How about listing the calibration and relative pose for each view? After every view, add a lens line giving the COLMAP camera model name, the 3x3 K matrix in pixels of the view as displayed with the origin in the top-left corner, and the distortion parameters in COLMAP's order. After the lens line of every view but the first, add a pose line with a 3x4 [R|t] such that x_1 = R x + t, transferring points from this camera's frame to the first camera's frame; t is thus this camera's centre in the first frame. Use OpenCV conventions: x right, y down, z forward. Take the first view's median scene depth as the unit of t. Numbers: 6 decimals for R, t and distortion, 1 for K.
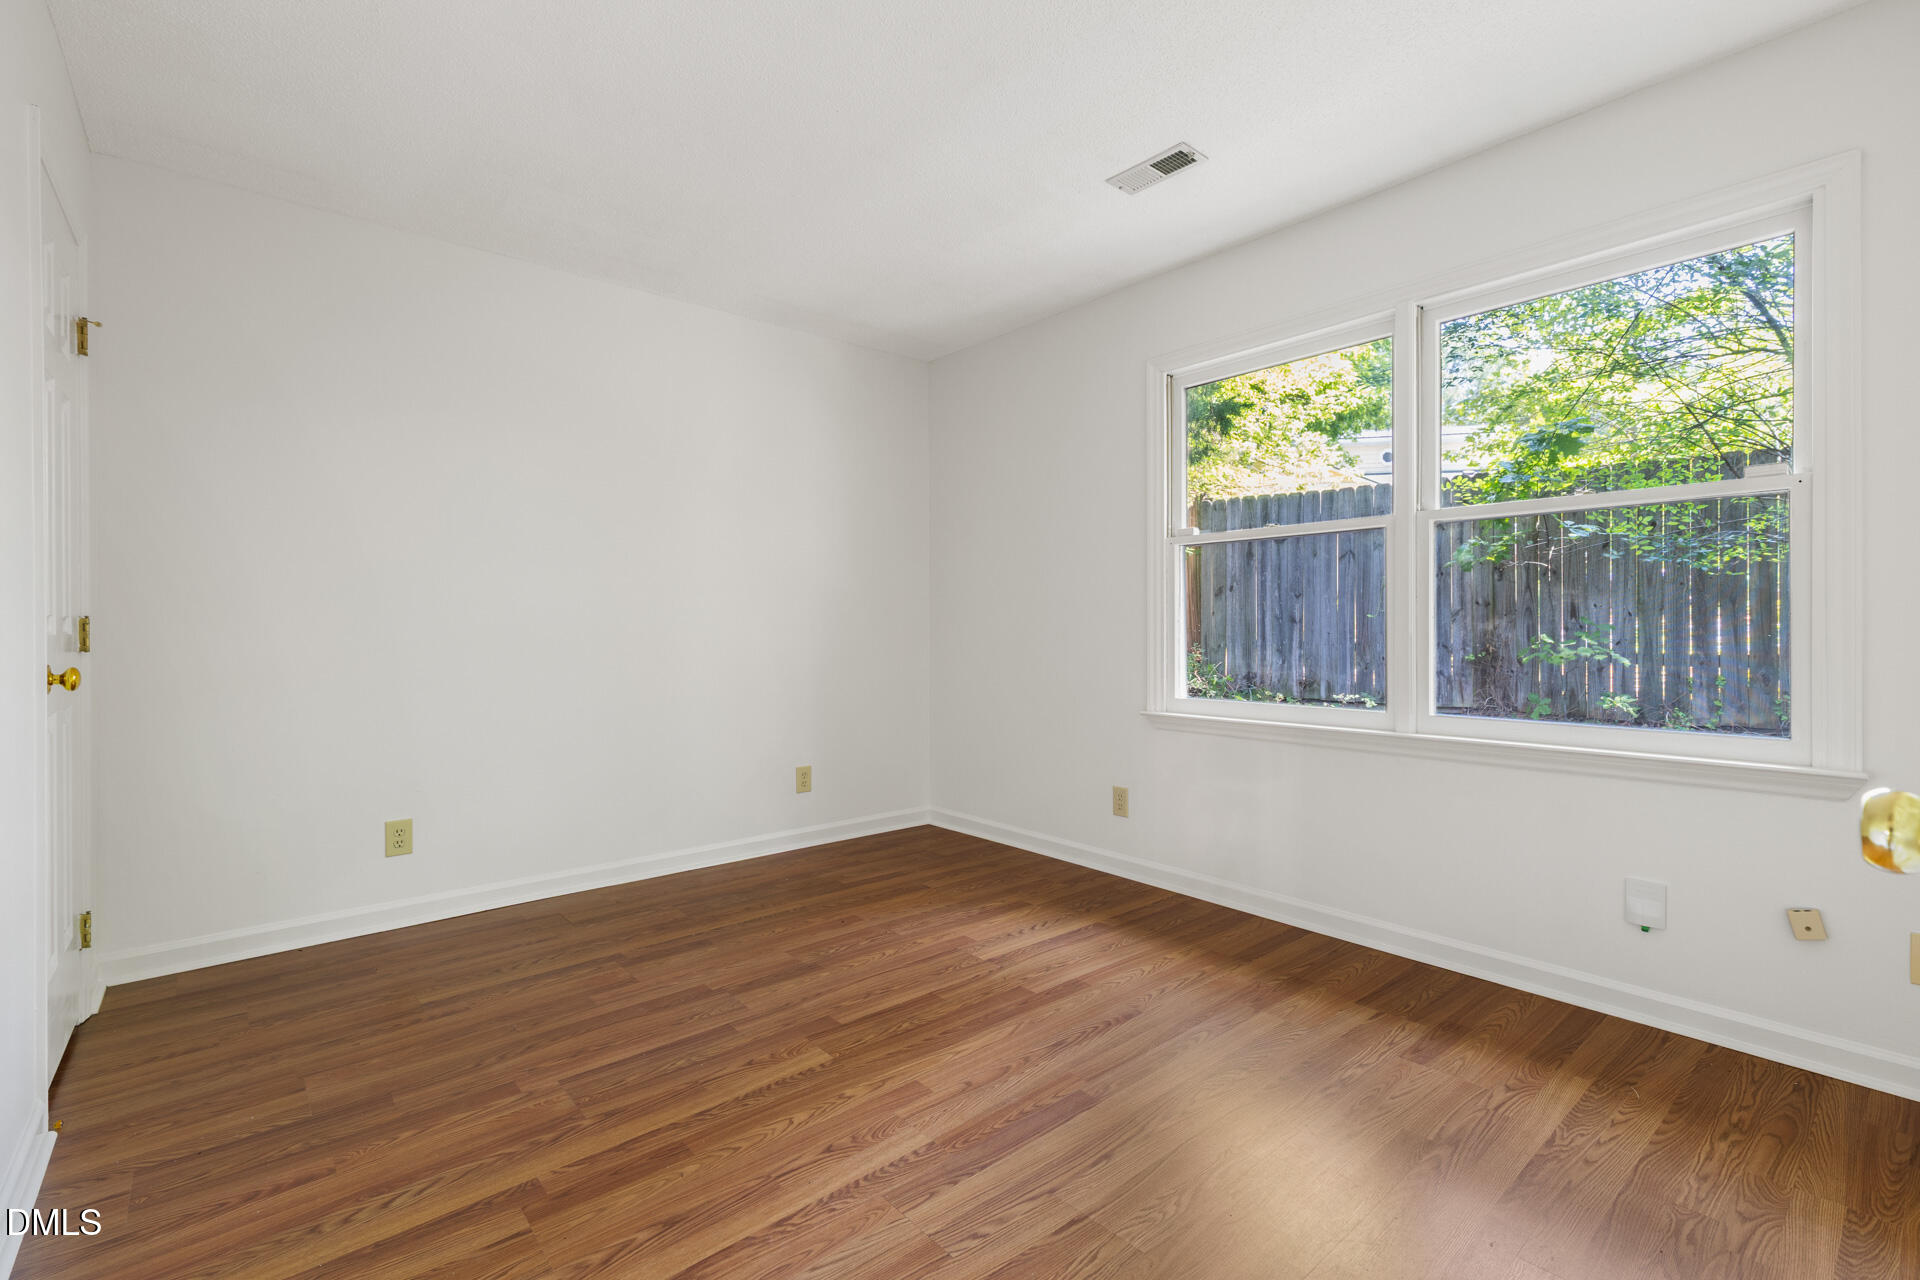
lens RADIAL K [[862.7, 0, 968.7], [0, 862.7, 629.4], [0, 0, 1]] dist [0.011228, -0.003336]
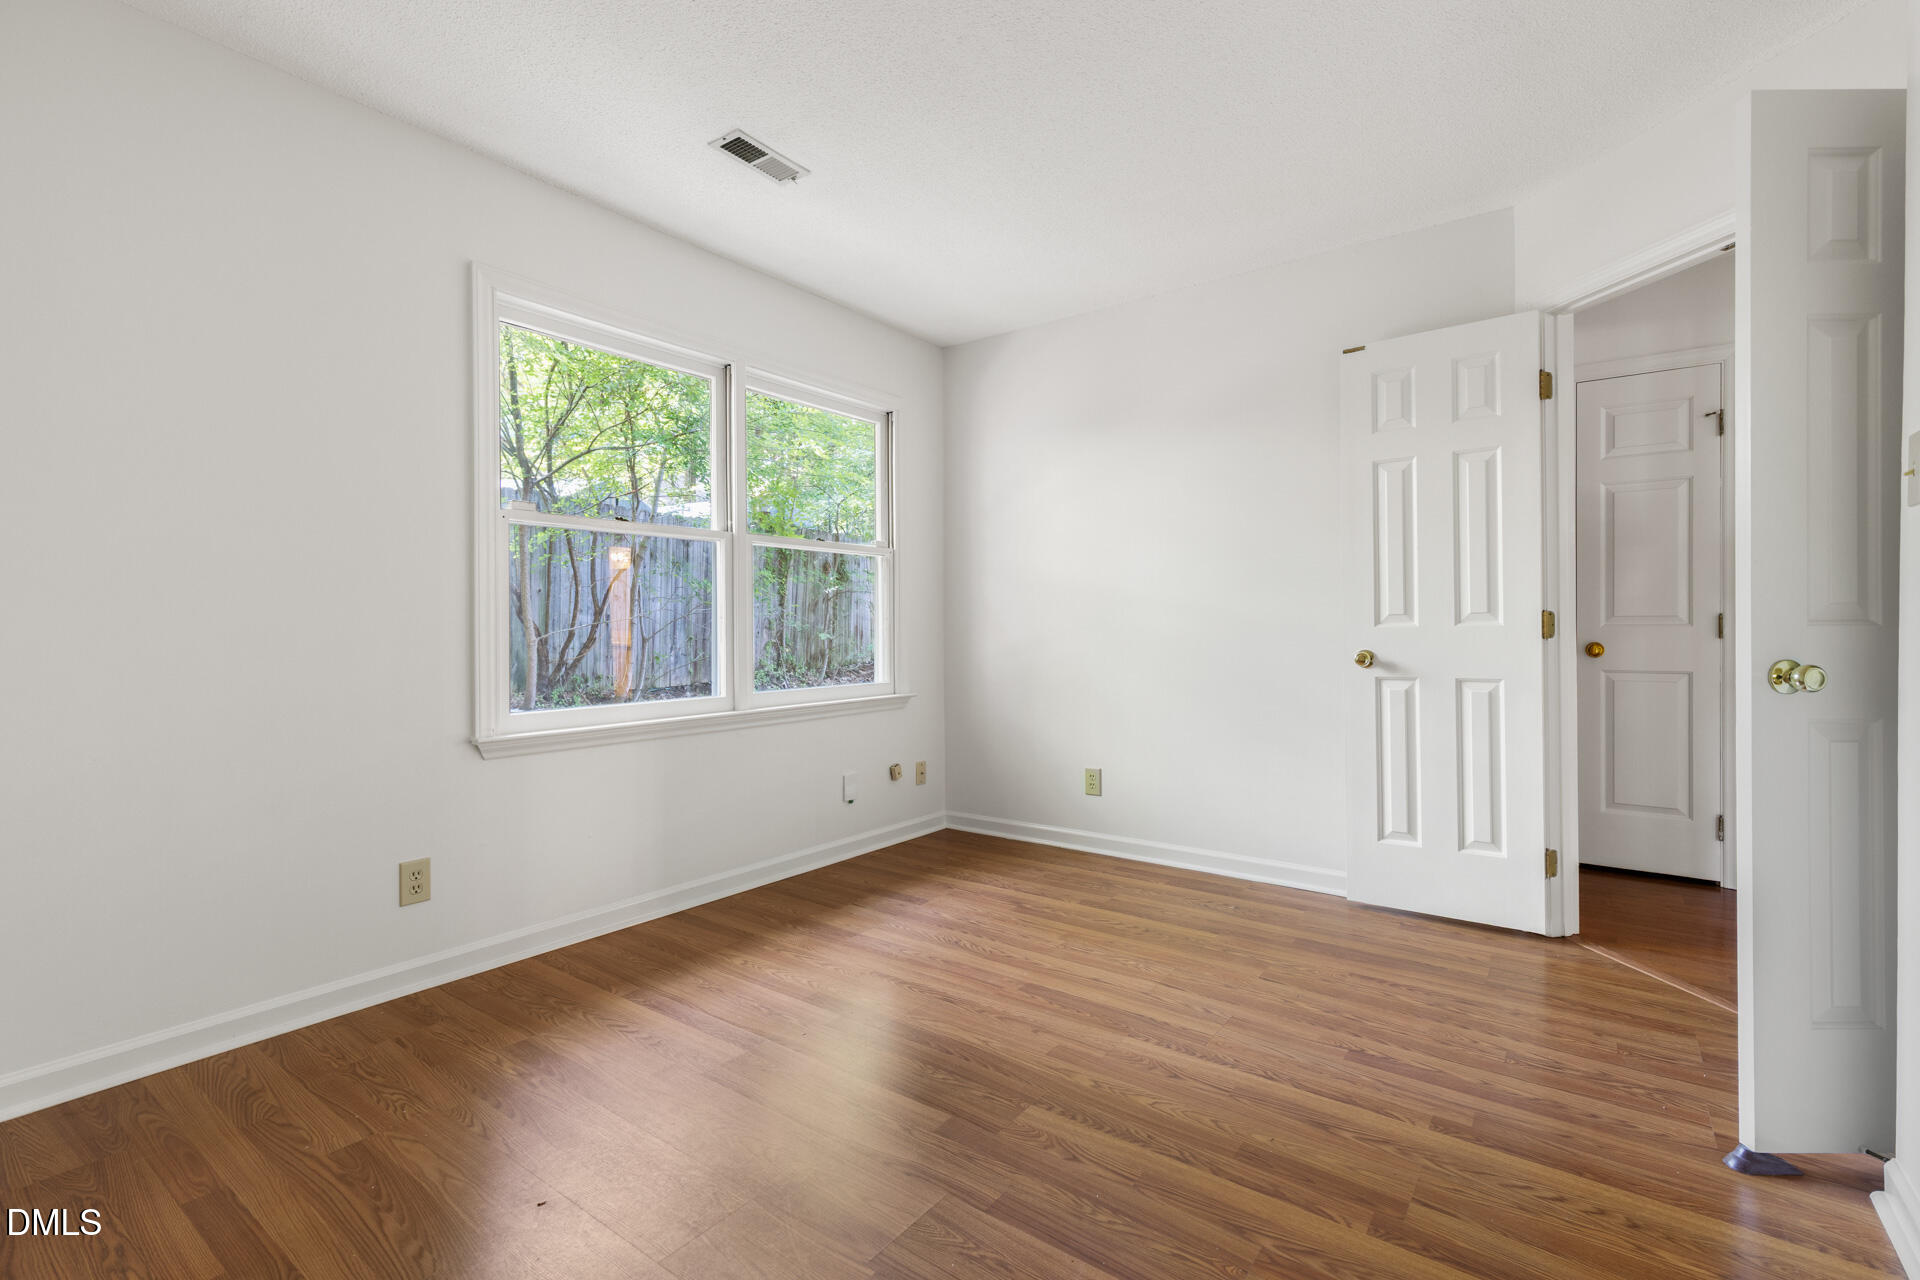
lens RADIAL K [[862.7, 0, 964.6], [0, 862.7, 634.8], [0, 0, 1]] dist [0.011228, -0.003336]
pose [[-0.223111, -0.006134, 0.974774, -1.067786], [0.004887, 0.999961, 0.007411, 0.005673], [-0.974781, 0.006417, -0.223072, 1.341741]]
